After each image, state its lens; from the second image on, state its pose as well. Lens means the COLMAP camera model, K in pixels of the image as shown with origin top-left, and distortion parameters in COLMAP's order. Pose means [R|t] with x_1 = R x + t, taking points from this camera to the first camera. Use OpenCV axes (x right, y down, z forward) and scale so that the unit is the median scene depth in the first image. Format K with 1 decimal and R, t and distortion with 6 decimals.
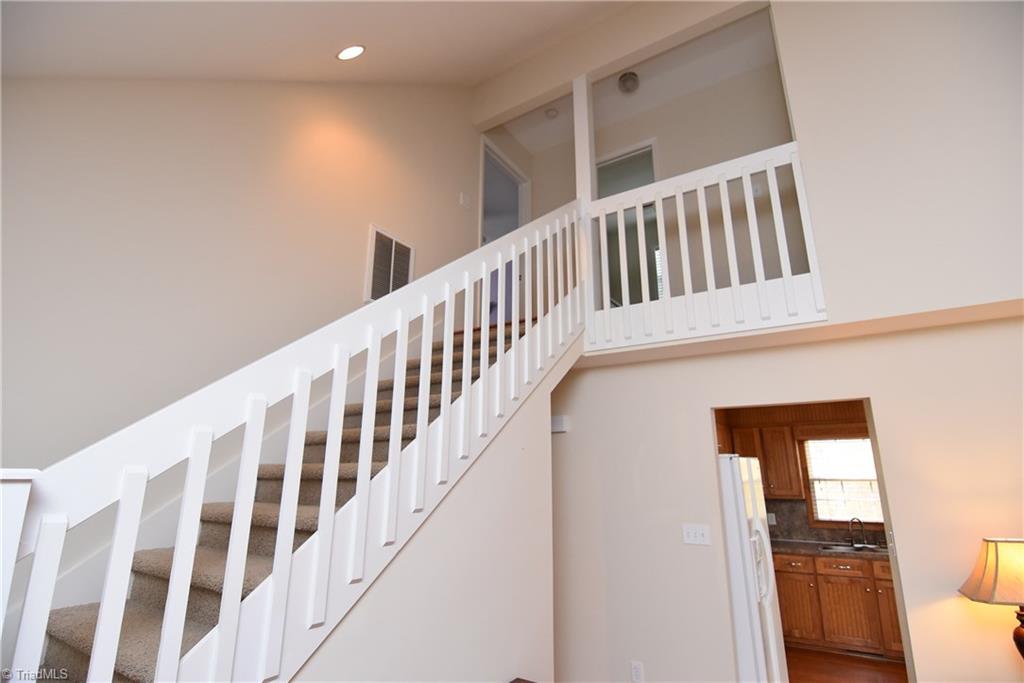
lens RADIAL K [[497.8, 0, 506.2], [0, 497.8, 342.7], [0, 0, 1]] dist [-0.011363, -0.001002]
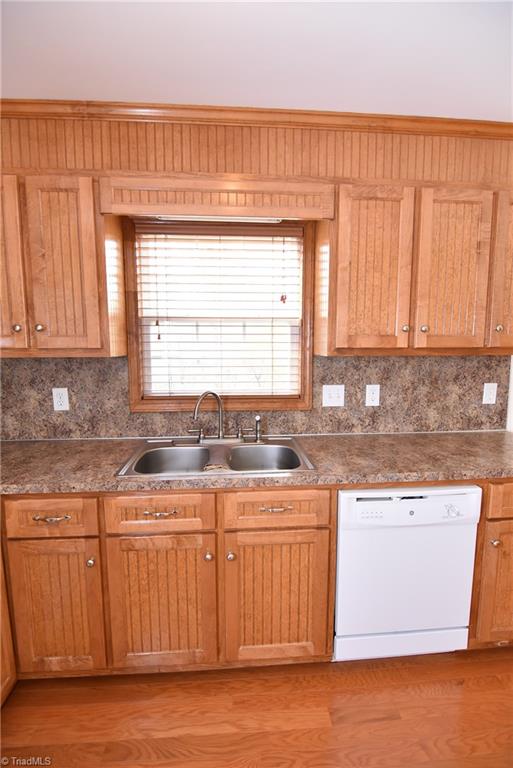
lens RADIAL K [[373.4, 0, 257.4], [0, 373.4, 388.4], [0, 0, 1]] dist [-0.011363, -0.001002]
pose [[0.785581, -0.078371, 0.613776, 0.529533], [-0.150899, 0.937731, 0.312873, 0.234442], [-0.600077, -0.338405, 0.724838, 0.720201]]
